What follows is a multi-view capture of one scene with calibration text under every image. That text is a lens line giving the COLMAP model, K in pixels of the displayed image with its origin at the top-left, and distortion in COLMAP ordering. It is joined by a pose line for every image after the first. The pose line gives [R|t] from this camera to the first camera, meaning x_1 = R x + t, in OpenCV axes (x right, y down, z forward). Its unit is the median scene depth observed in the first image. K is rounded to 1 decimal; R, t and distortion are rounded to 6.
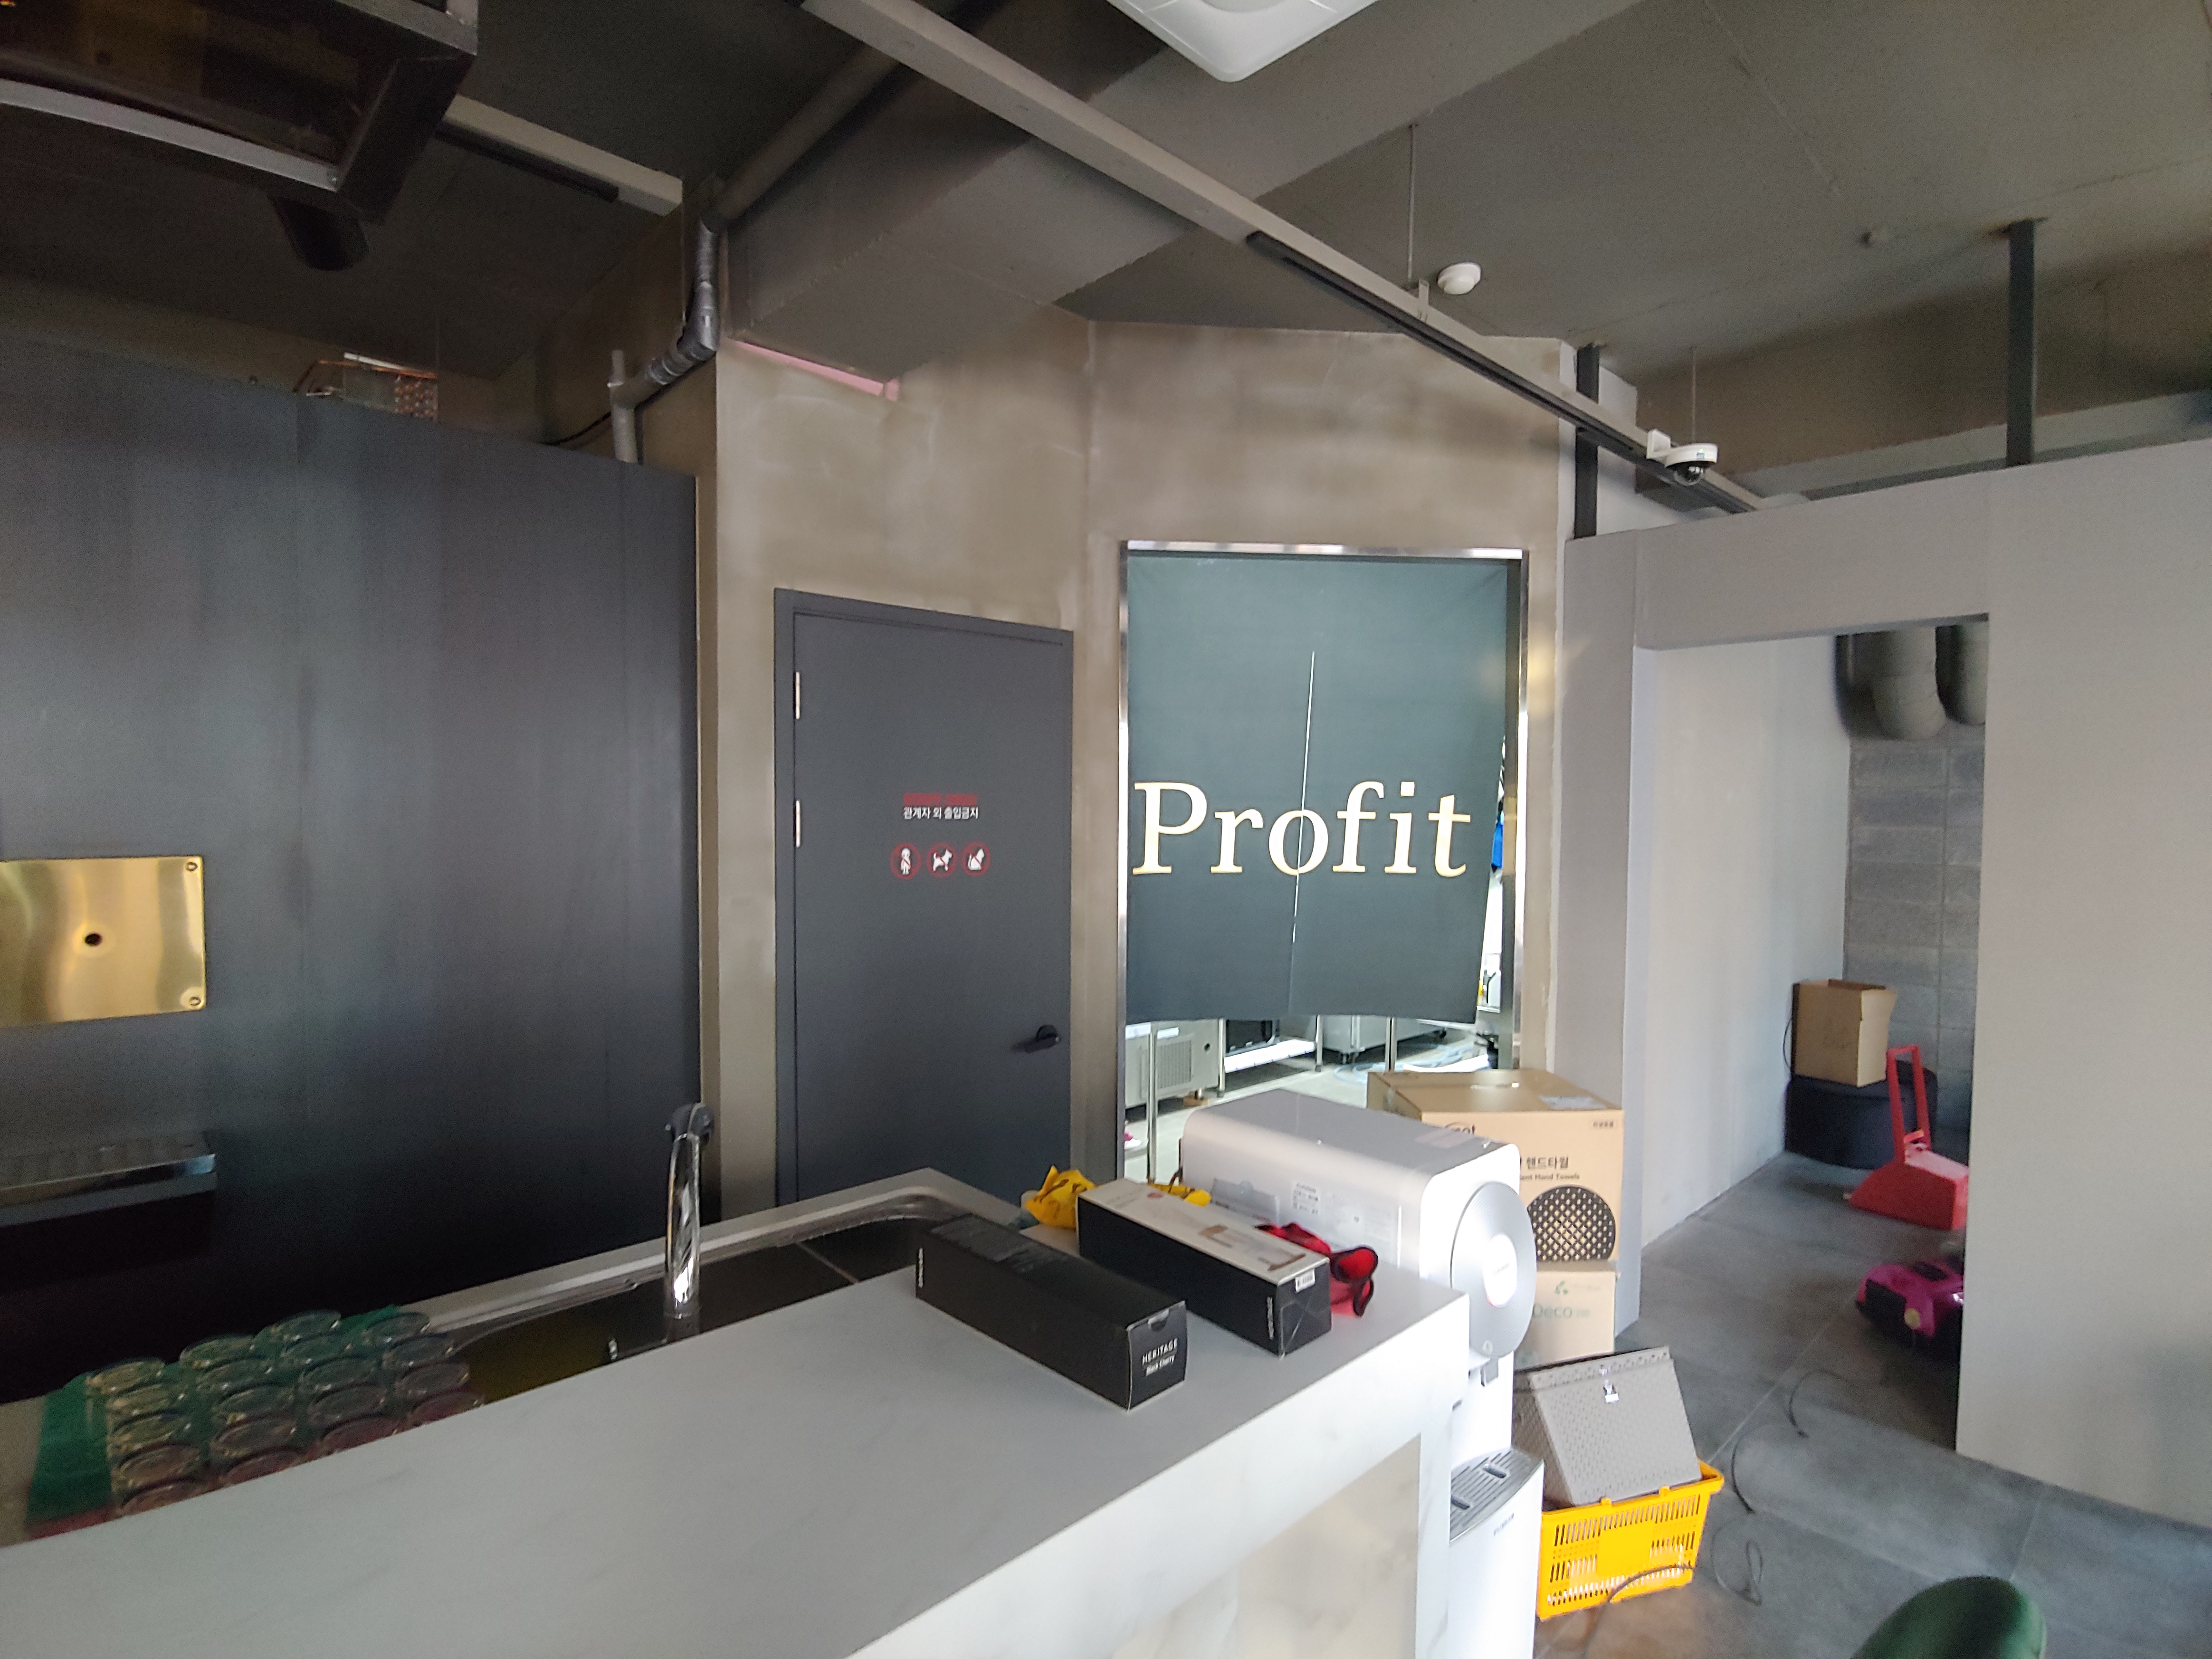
lens RADIAL K [[1074.9, 0, 1106.0], [0, 1074.9, 829.5], [0, 0, 1]] dist [-0.000017, 0.000046]
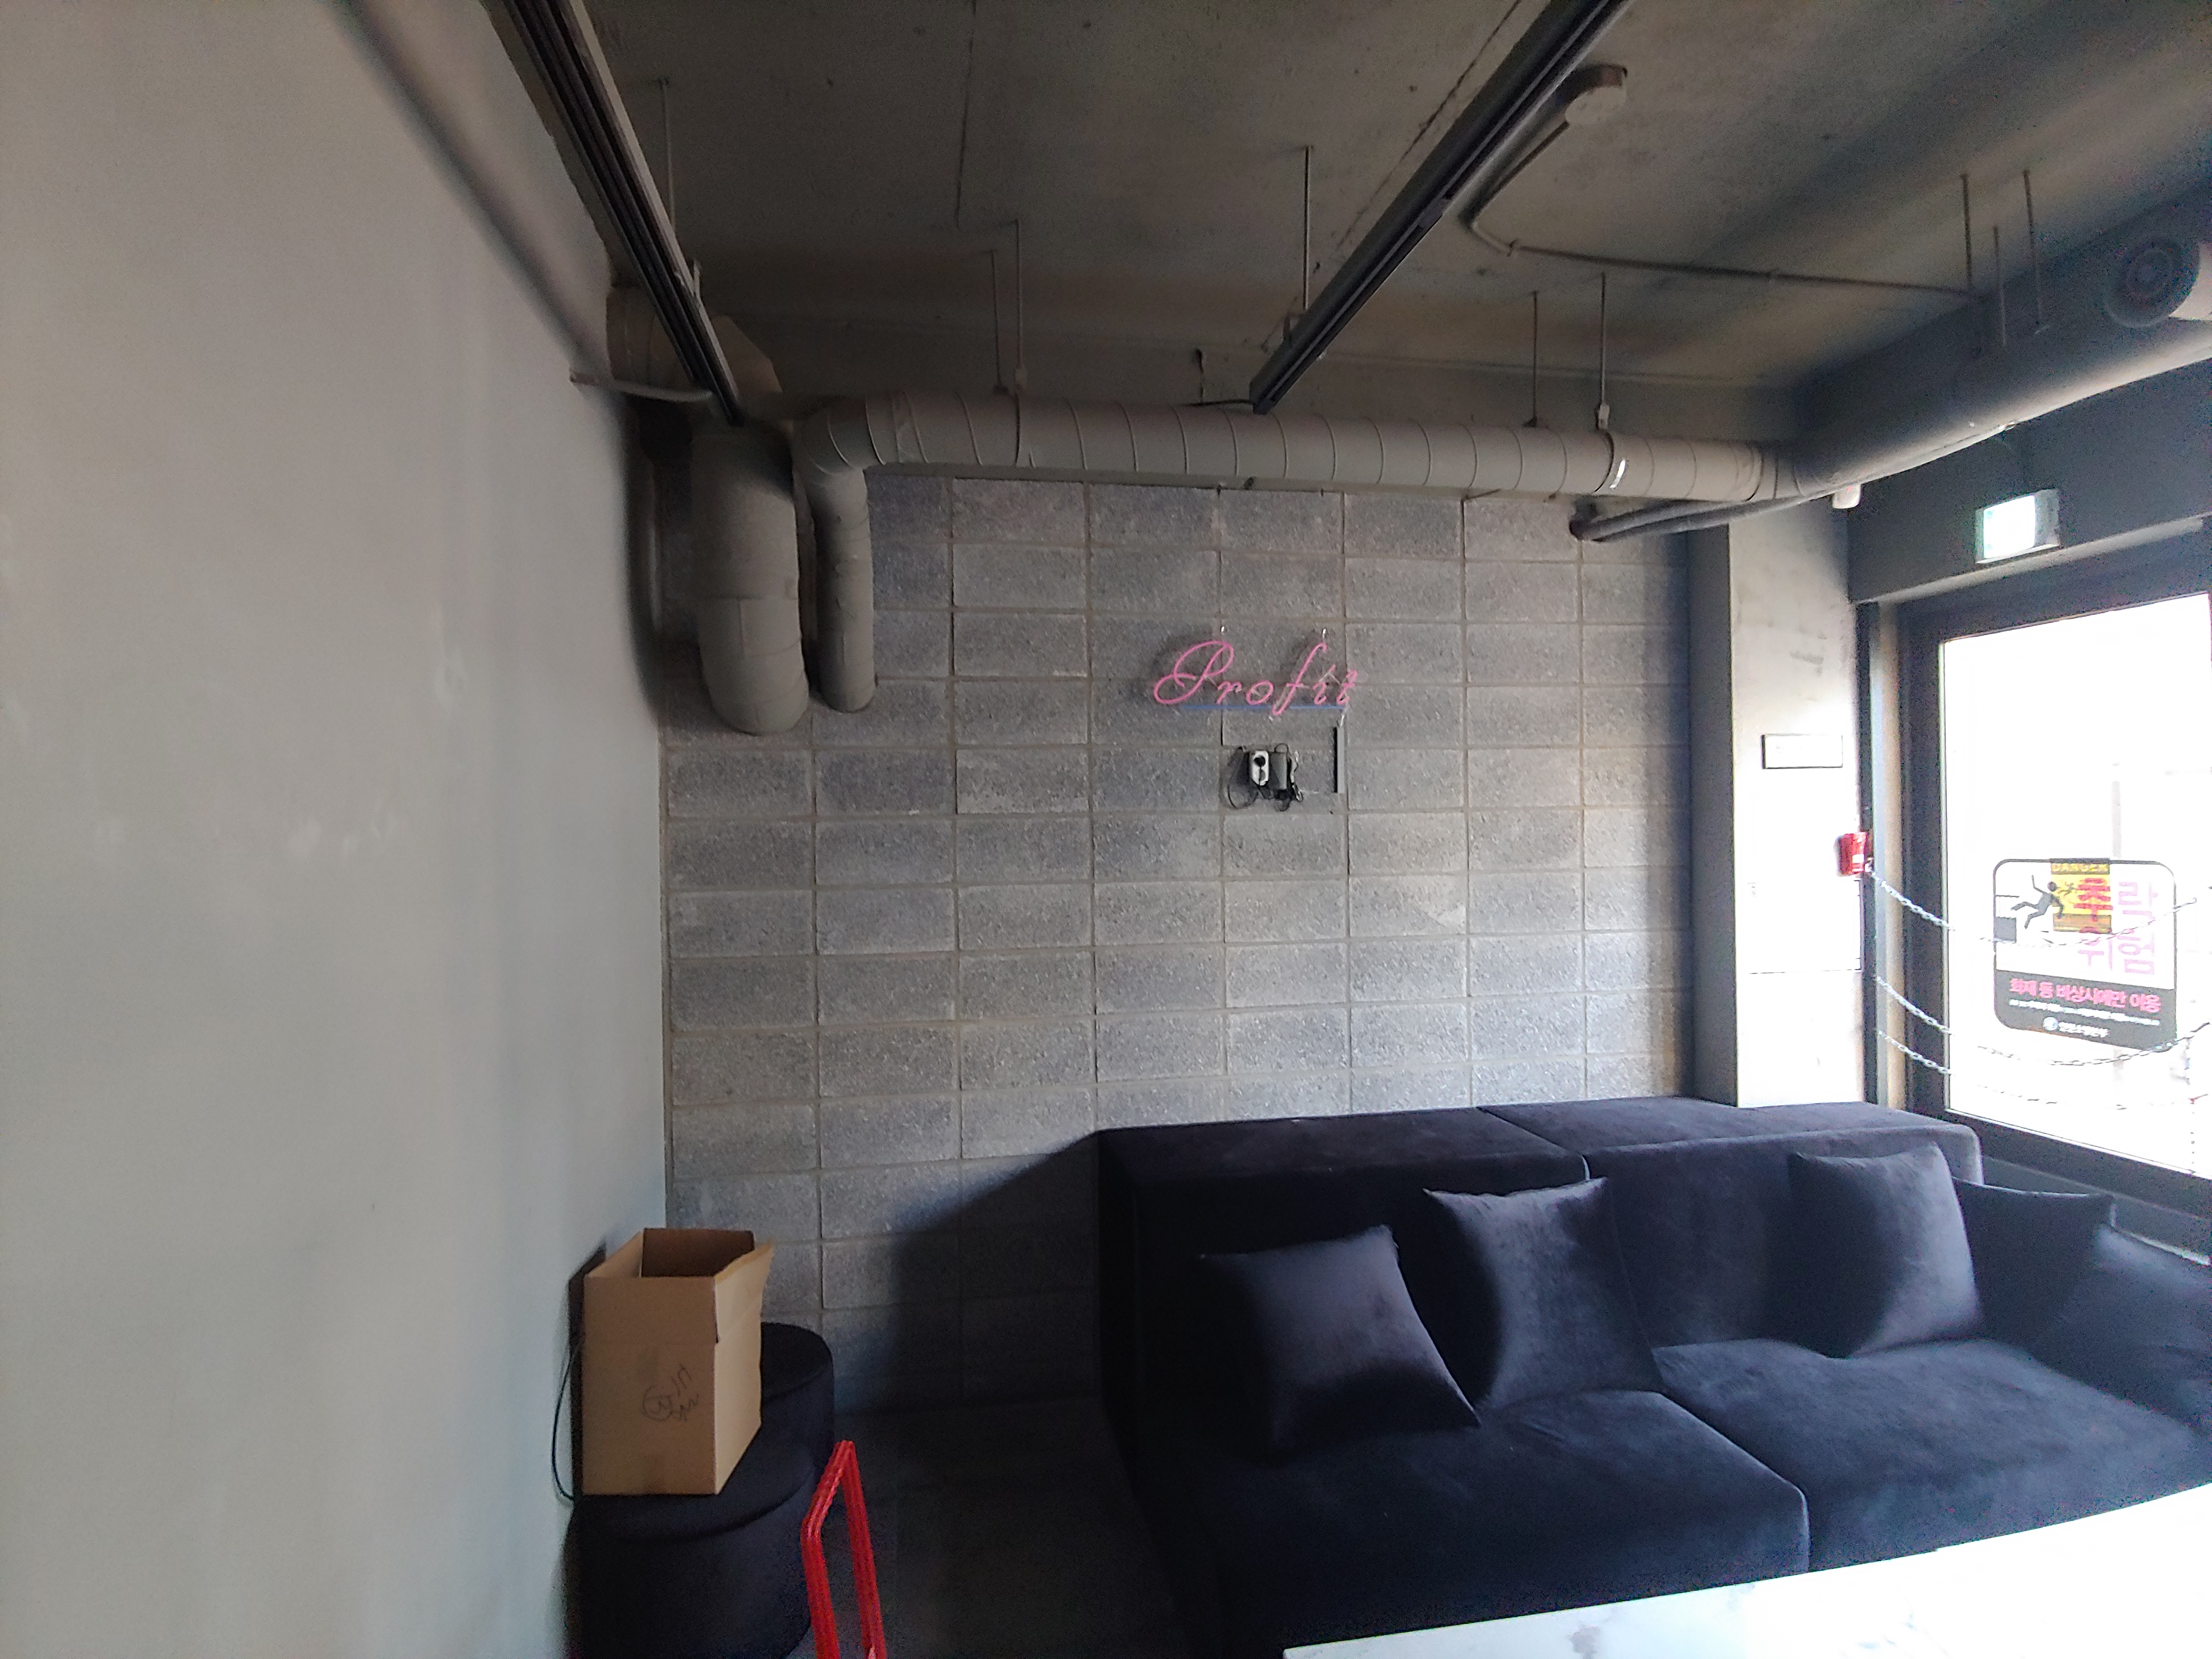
lens RADIAL K [[1074.9, 0, 1106.0], [0, 1074.9, 829.5], [0, 0, 1]] dist [-0.000017, 0.000046]
pose [[0.525629, -0.012564, 0.850621, 0.373031], [0.044926, 0.998906, -0.013007, -0.018939], [-0.849527, 0.045052, 0.525618, 0.561404]]
